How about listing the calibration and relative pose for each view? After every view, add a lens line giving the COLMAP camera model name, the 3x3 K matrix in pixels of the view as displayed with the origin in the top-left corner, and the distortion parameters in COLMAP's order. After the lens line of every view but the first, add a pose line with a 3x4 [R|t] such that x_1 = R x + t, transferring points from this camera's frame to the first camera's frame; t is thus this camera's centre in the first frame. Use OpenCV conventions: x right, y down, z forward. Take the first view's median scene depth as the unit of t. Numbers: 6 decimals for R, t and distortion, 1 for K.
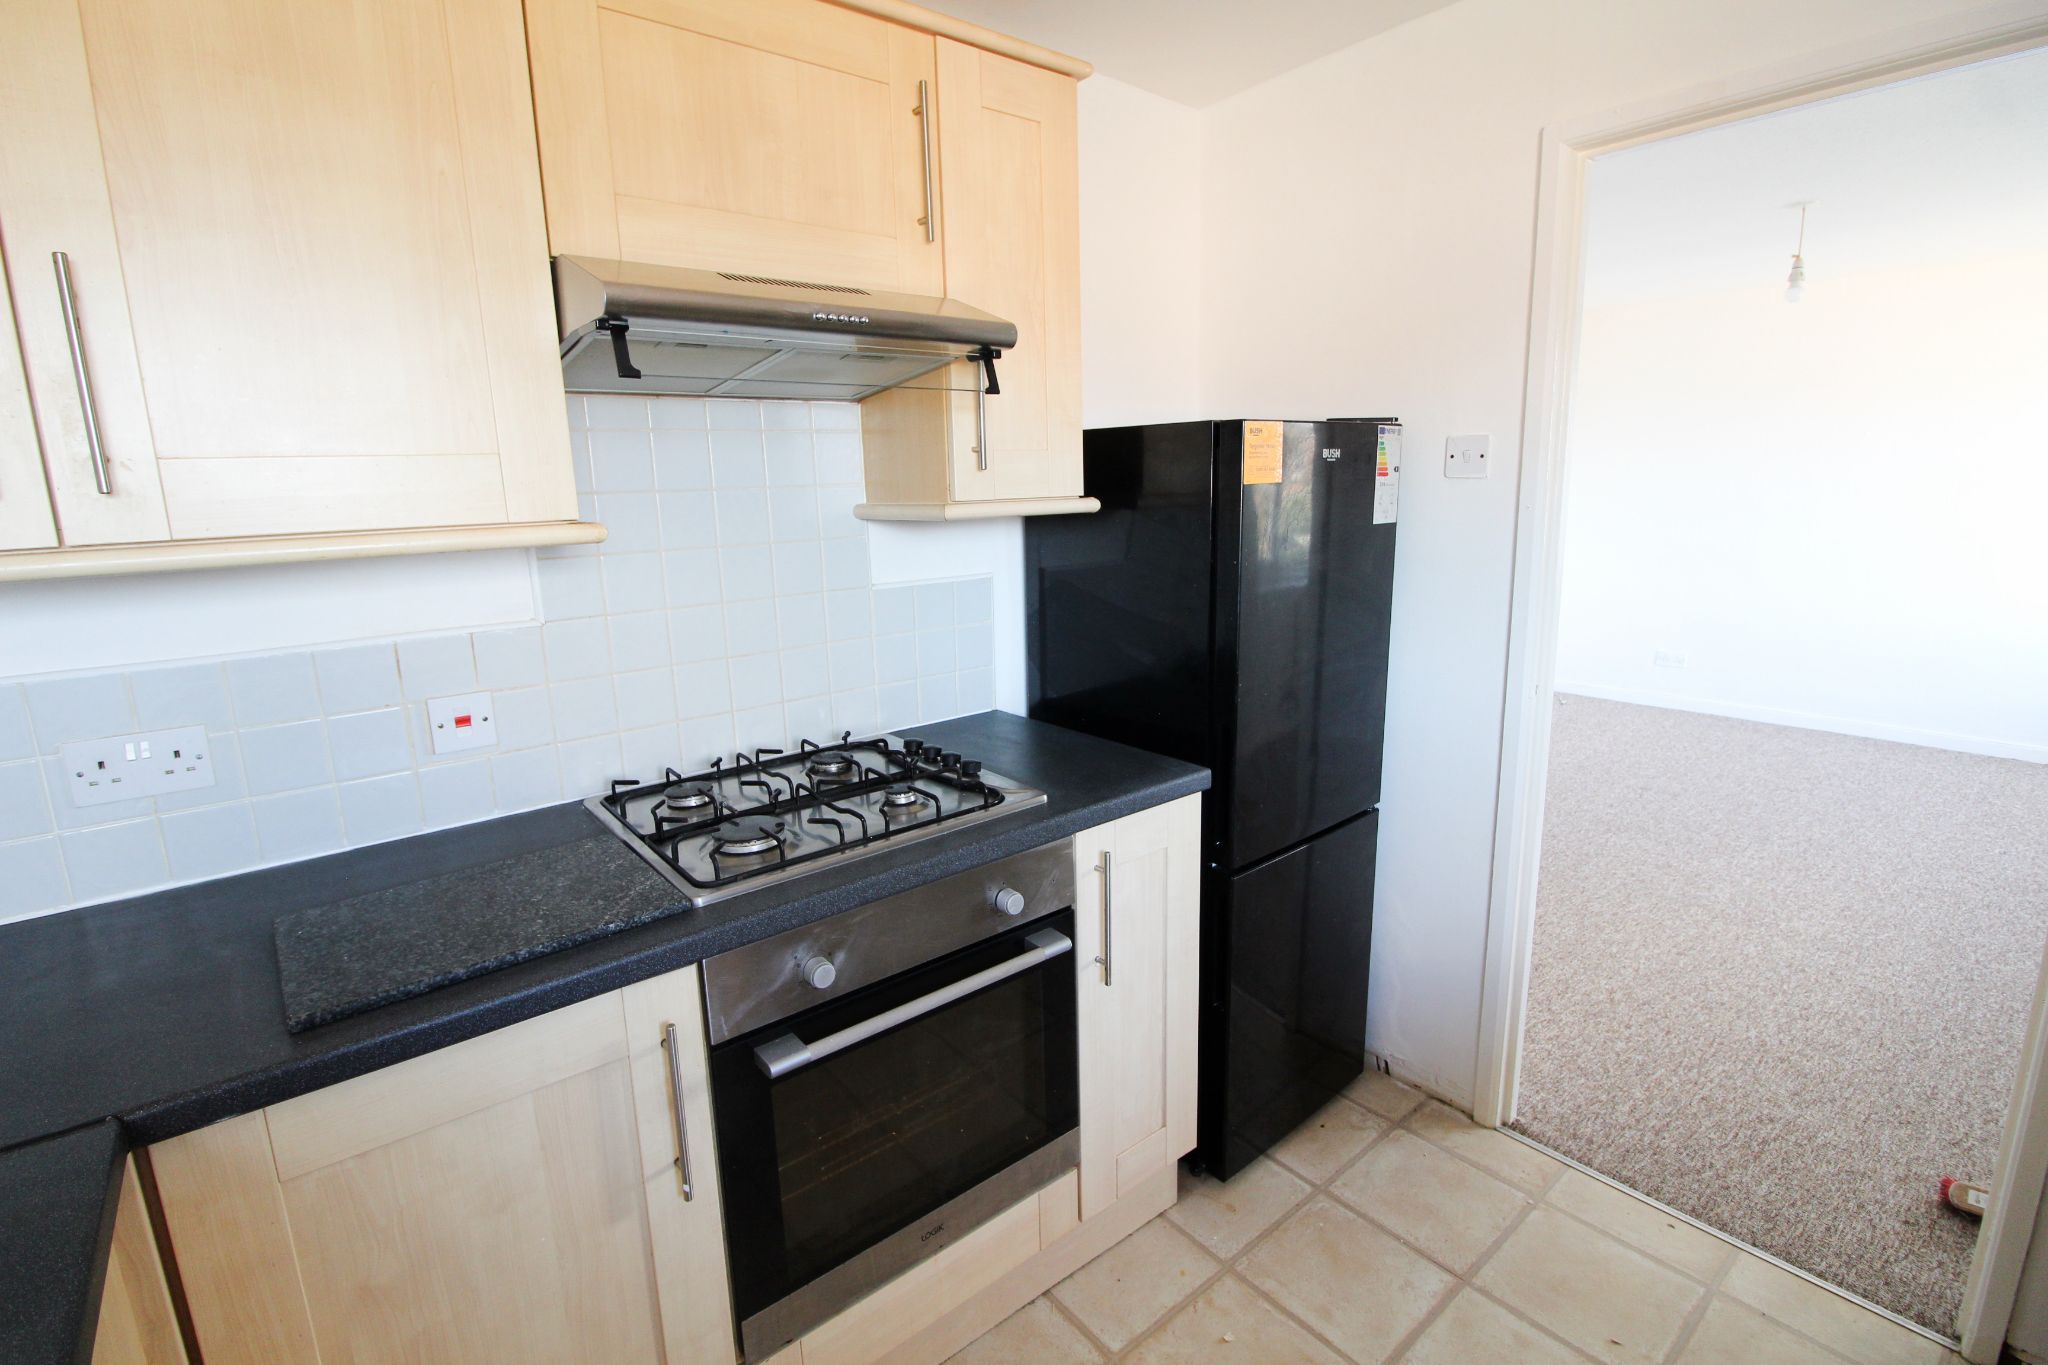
lens RADIAL K [[948.1, 0, 1025.7], [0, 948.1, 668.7], [0, 0, 1]] dist [-0.012334, -0.003890]
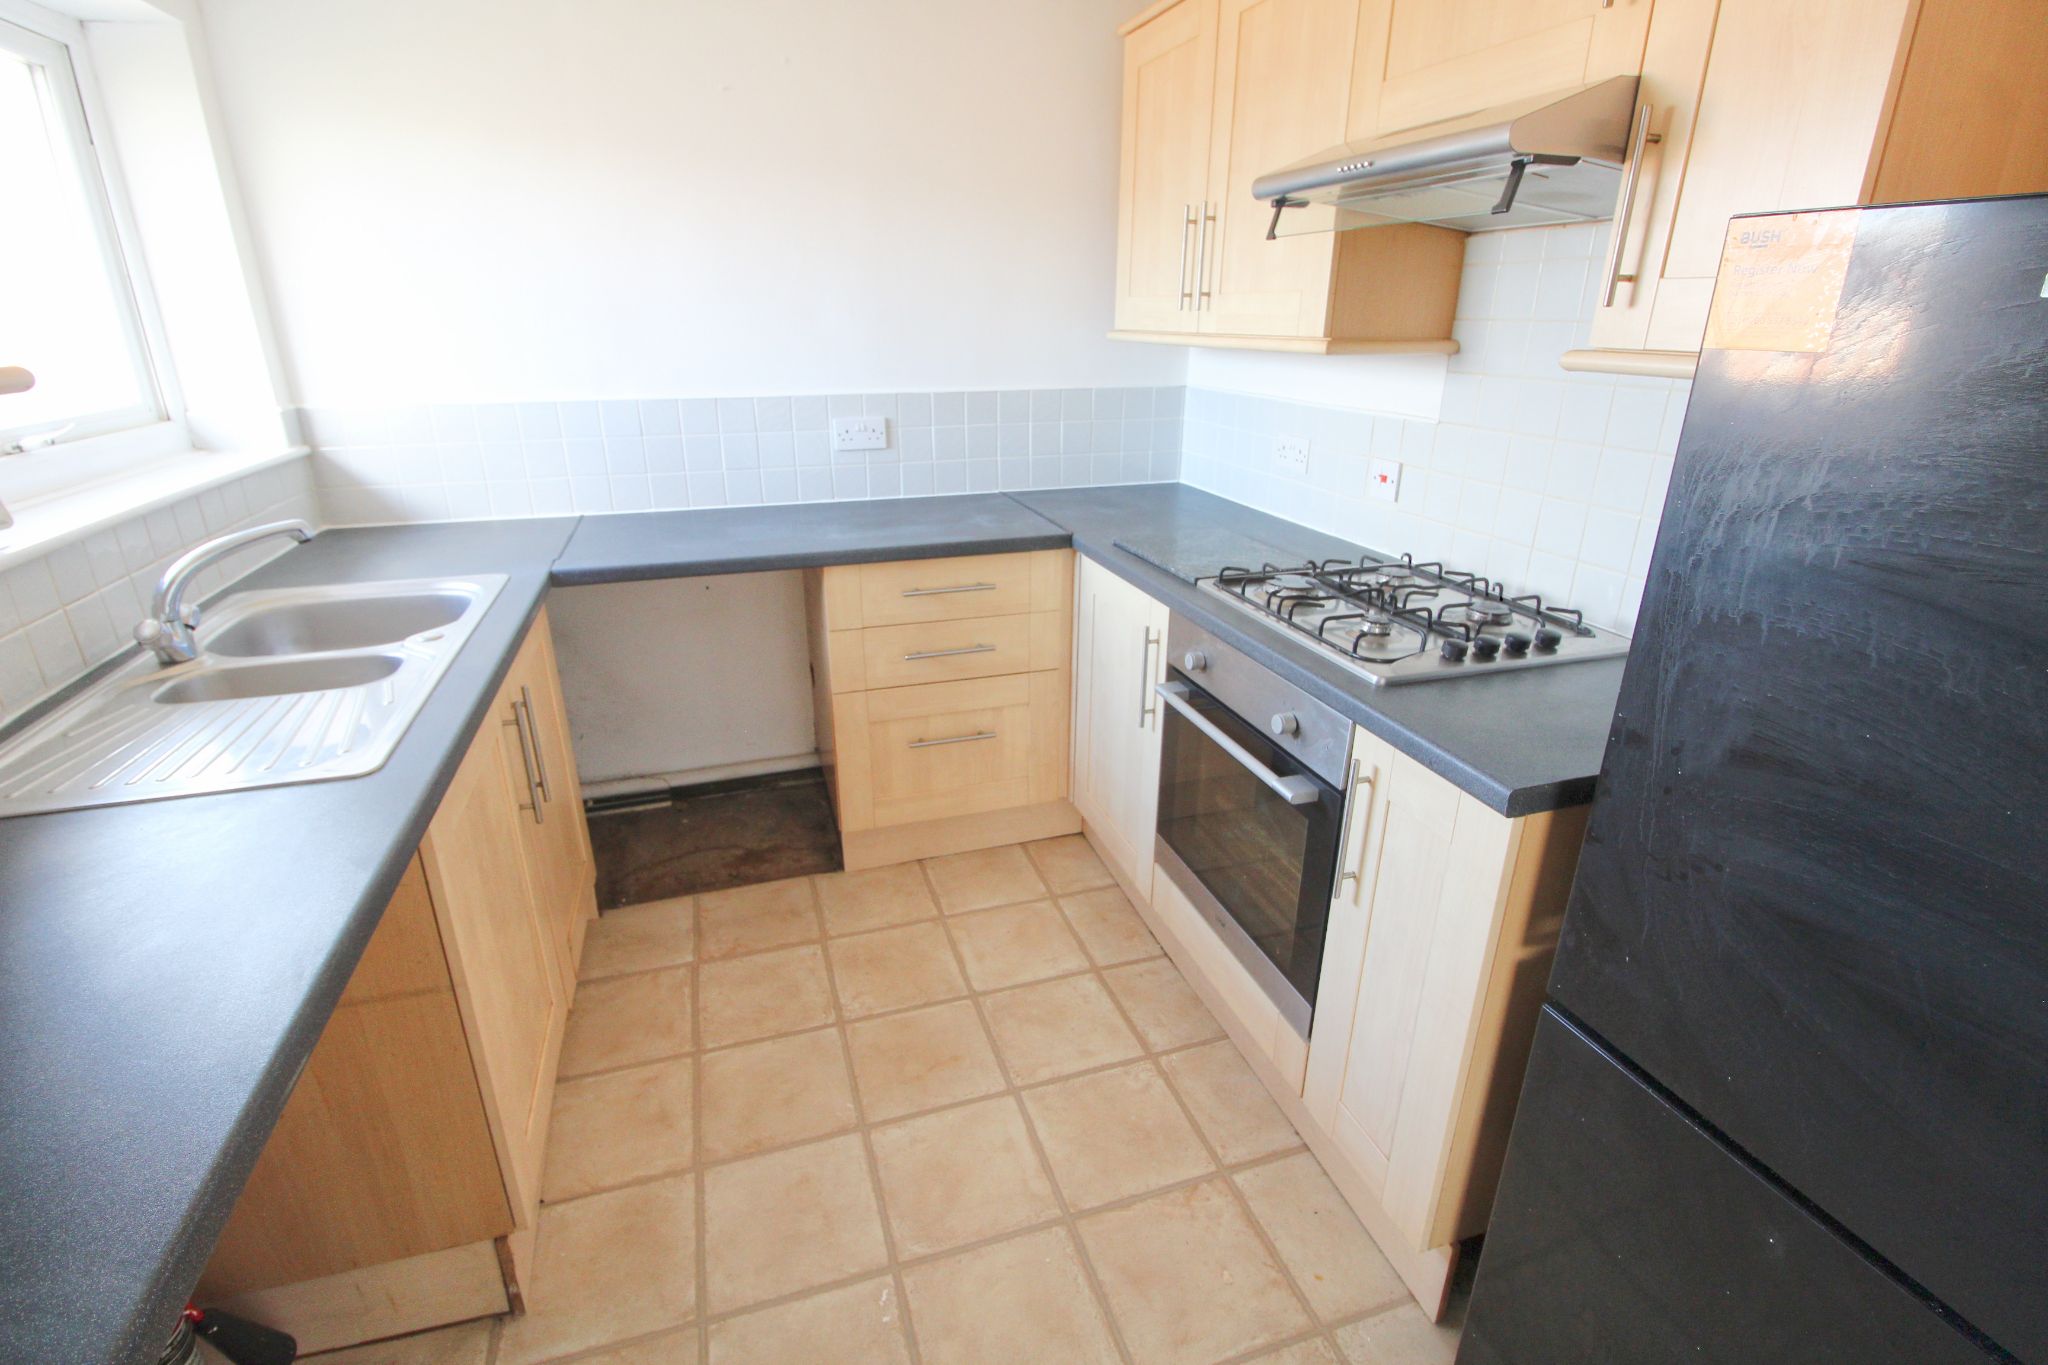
lens RADIAL K [[948.1, 0, 1018.9], [0, 948.1, 690.6], [0, 0, 1]] dist [-0.012334, -0.003890]
pose [[-0.376978, 0.354696, -0.855616, 0.920854], [-0.170894, 0.881273, 0.440627, -0.197460], [0.910320, 0.312326, -0.271605, 0.905945]]
